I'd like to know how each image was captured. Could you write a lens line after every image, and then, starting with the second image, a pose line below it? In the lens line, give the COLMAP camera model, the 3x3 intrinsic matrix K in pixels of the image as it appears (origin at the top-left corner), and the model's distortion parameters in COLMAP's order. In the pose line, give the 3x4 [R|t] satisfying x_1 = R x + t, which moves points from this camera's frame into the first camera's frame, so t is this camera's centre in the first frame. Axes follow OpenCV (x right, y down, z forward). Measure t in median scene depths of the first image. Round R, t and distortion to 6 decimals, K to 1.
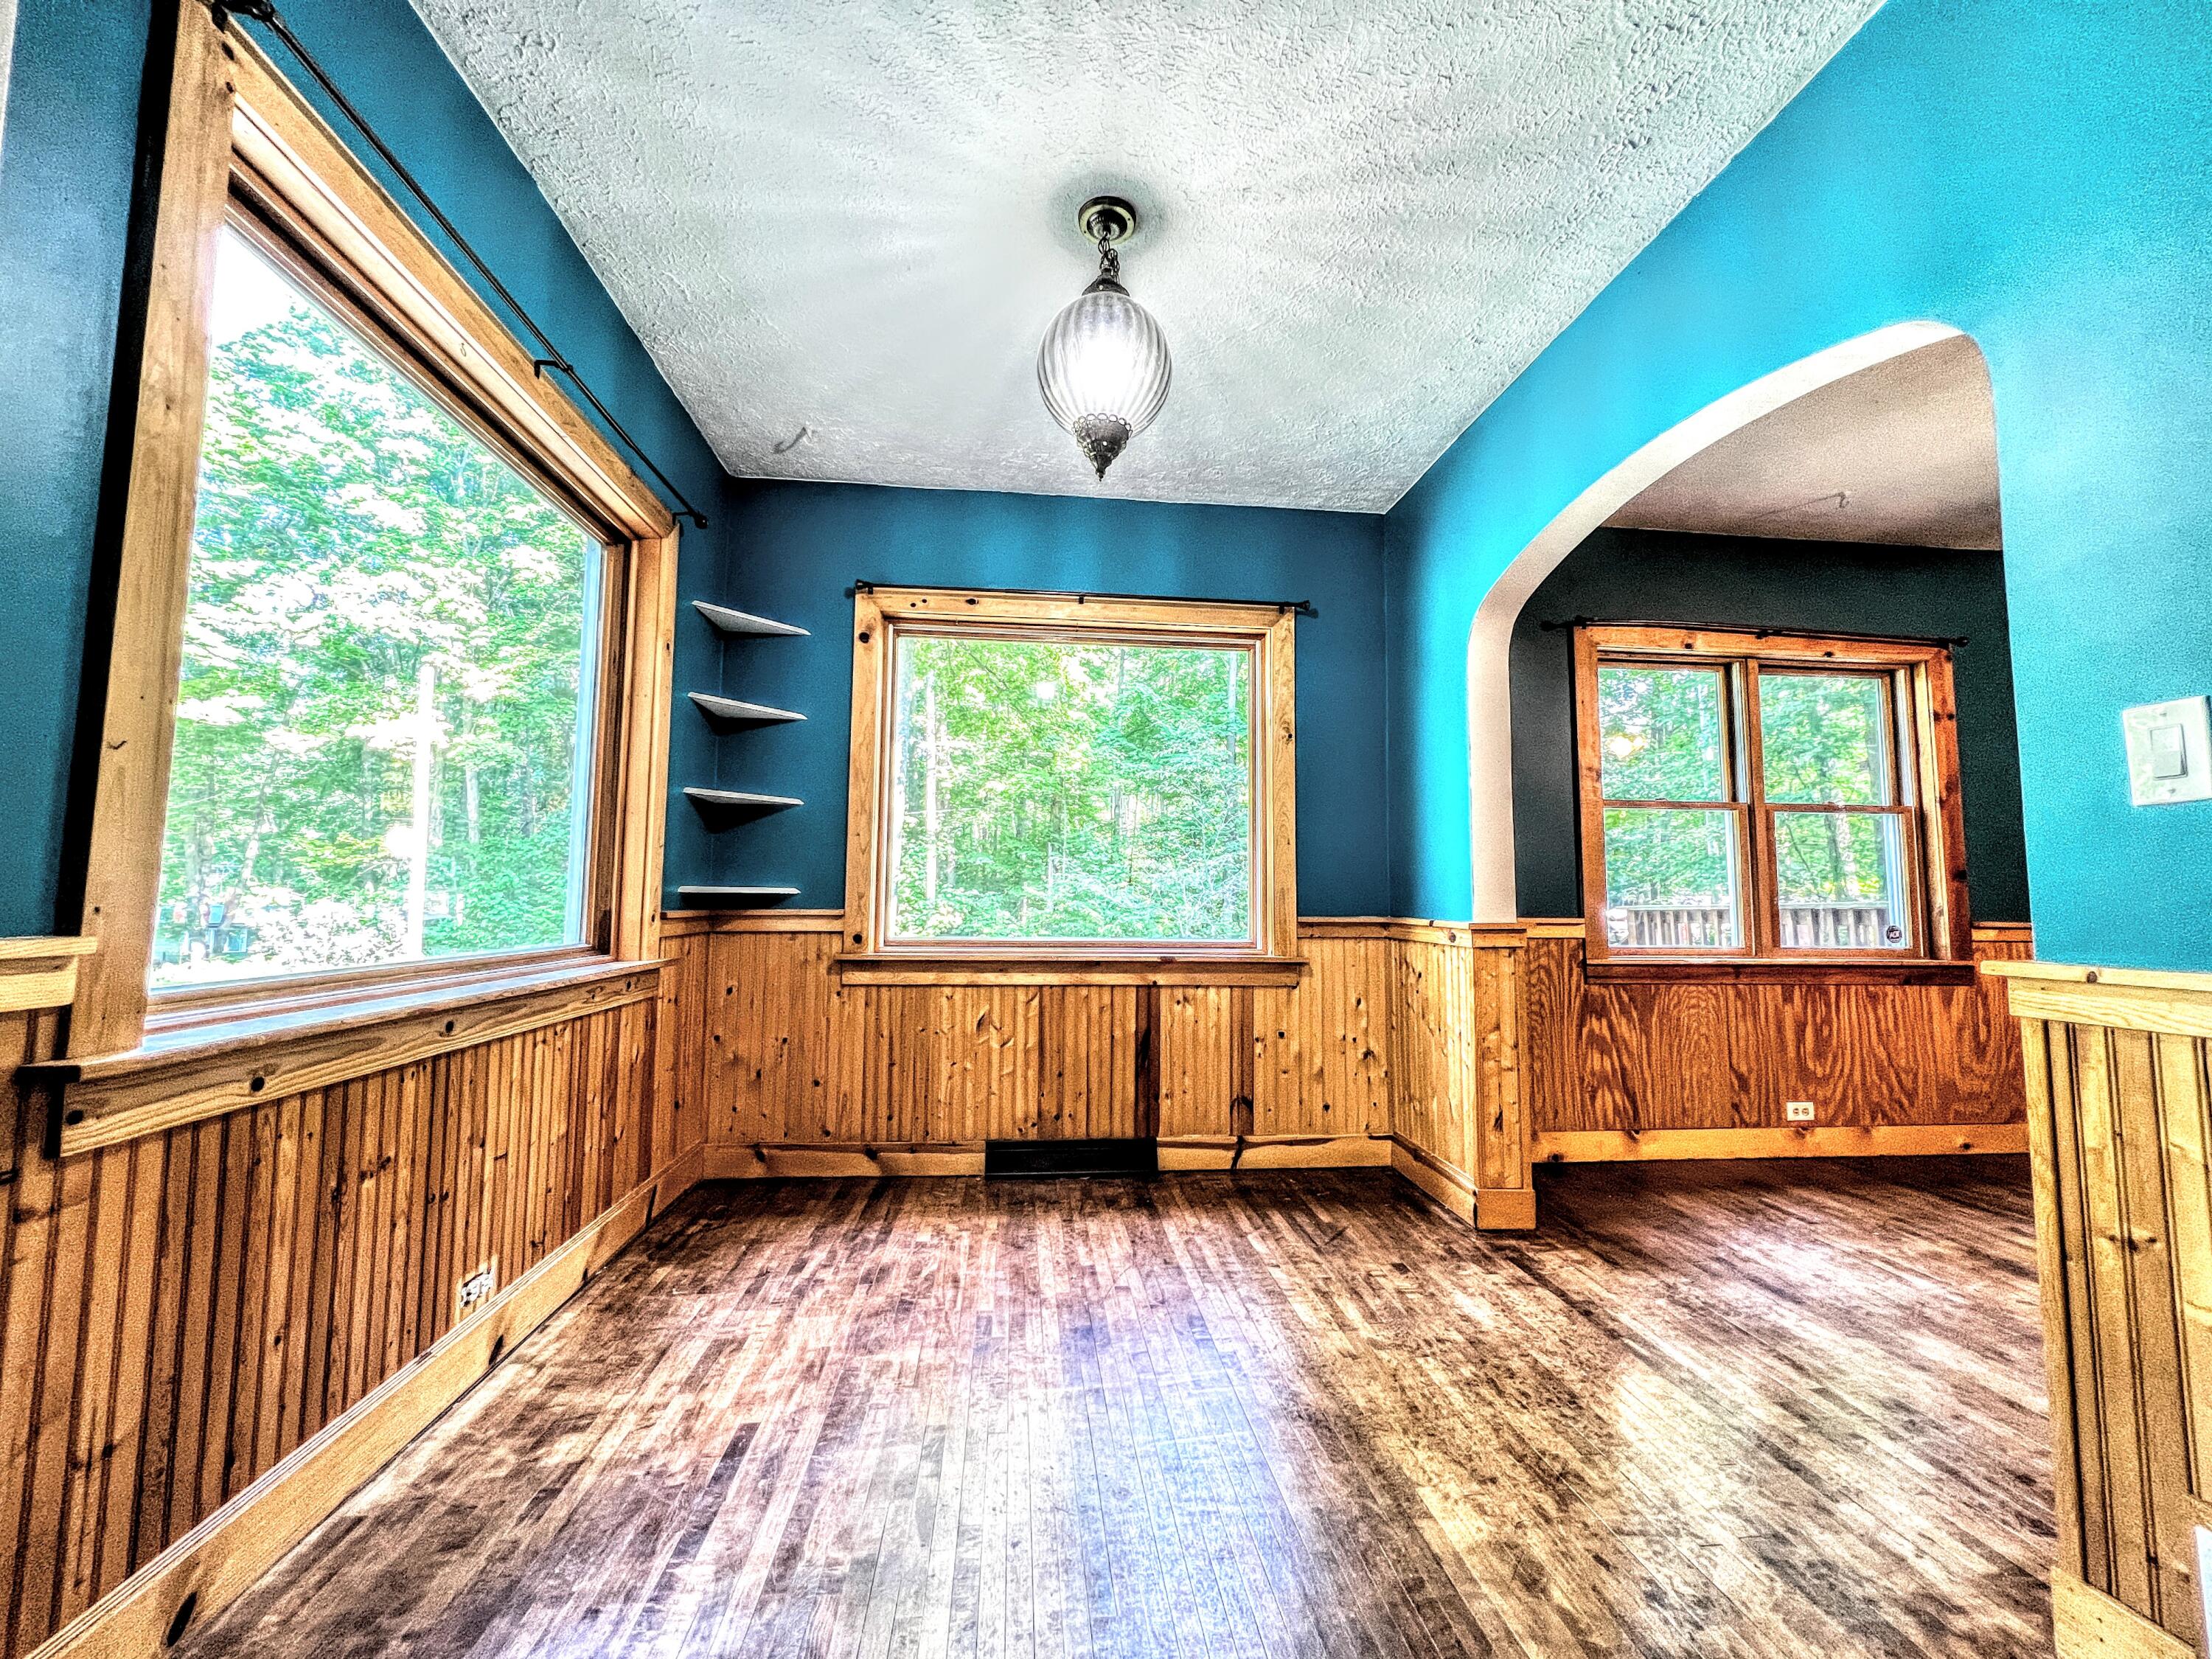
lens RADIAL K [[872.1, 0, 1103.1], [0, 872.1, 828.6], [0, 0, 1]] dist [-0.007464, 0.000415]
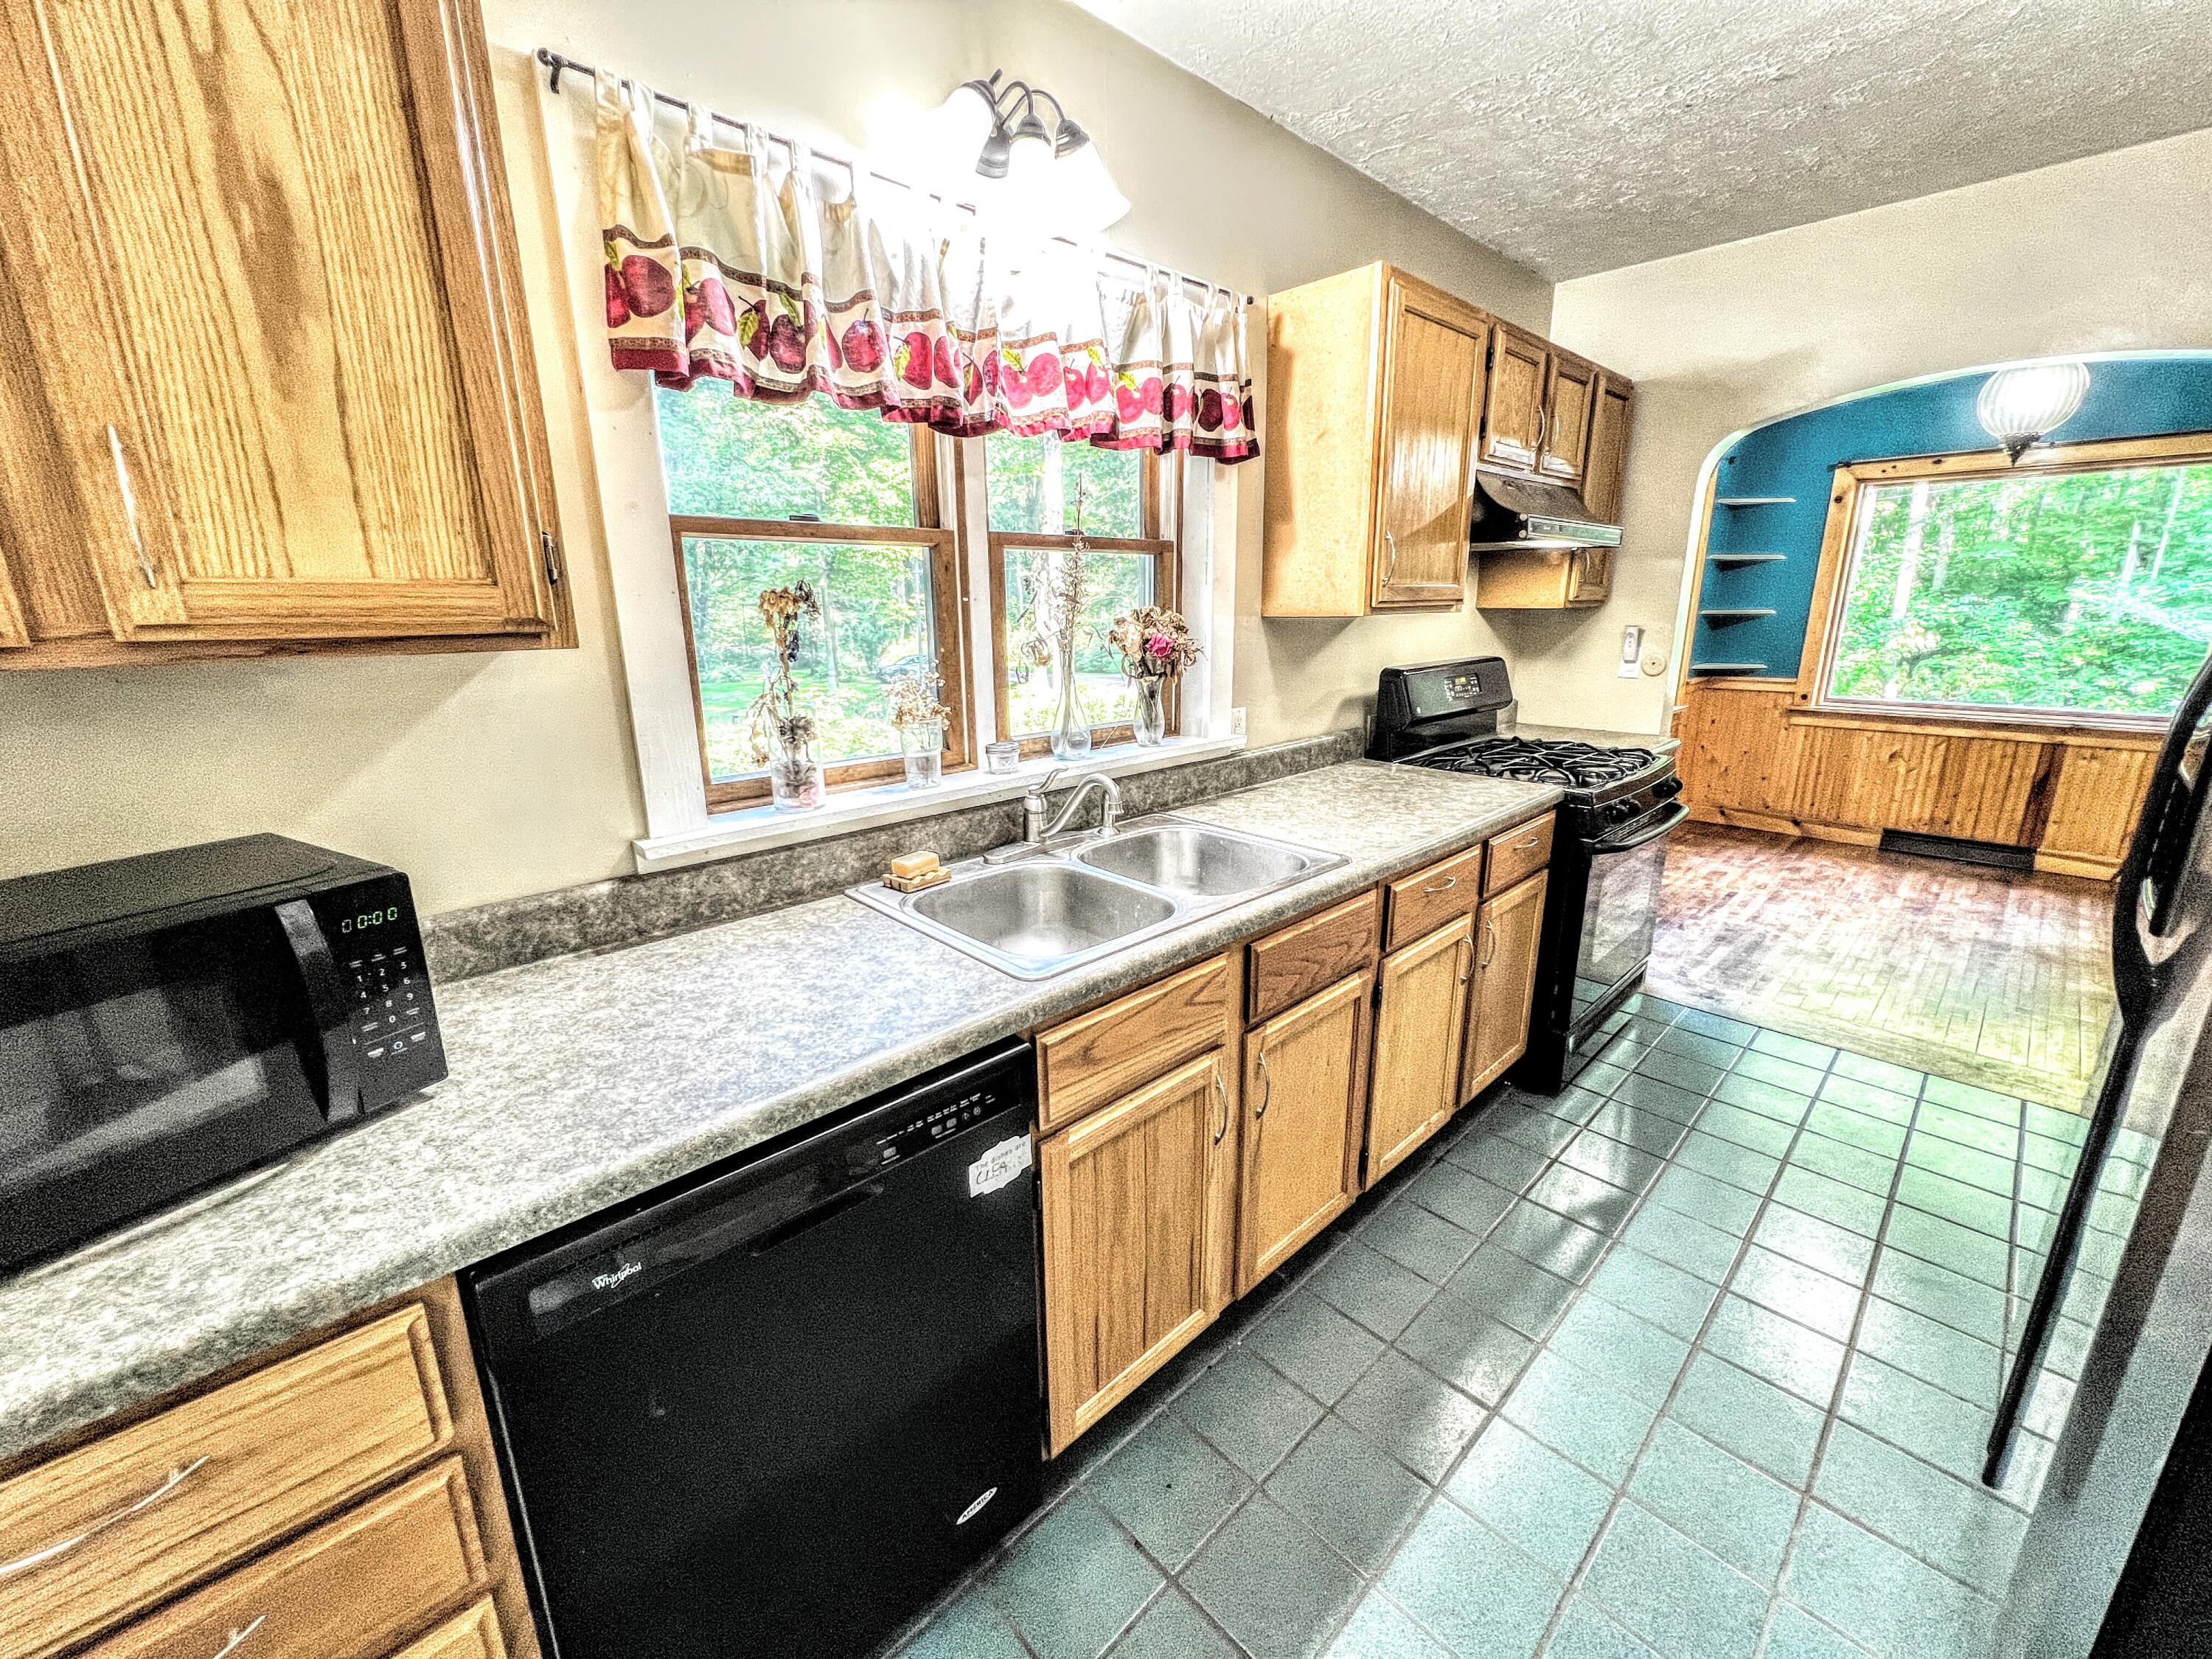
lens RADIAL K [[872.1, 0, 1103.1], [0, 872.1, 828.6], [0, 0, 1]] dist [-0.007464, 0.000415]
pose [[0.603429, 0.183288, -0.776067, 0.237482], [0.083609, 0.953319, 0.290160, -0.223908], [0.793022, -0.239977, 0.559935, -1.031989]]
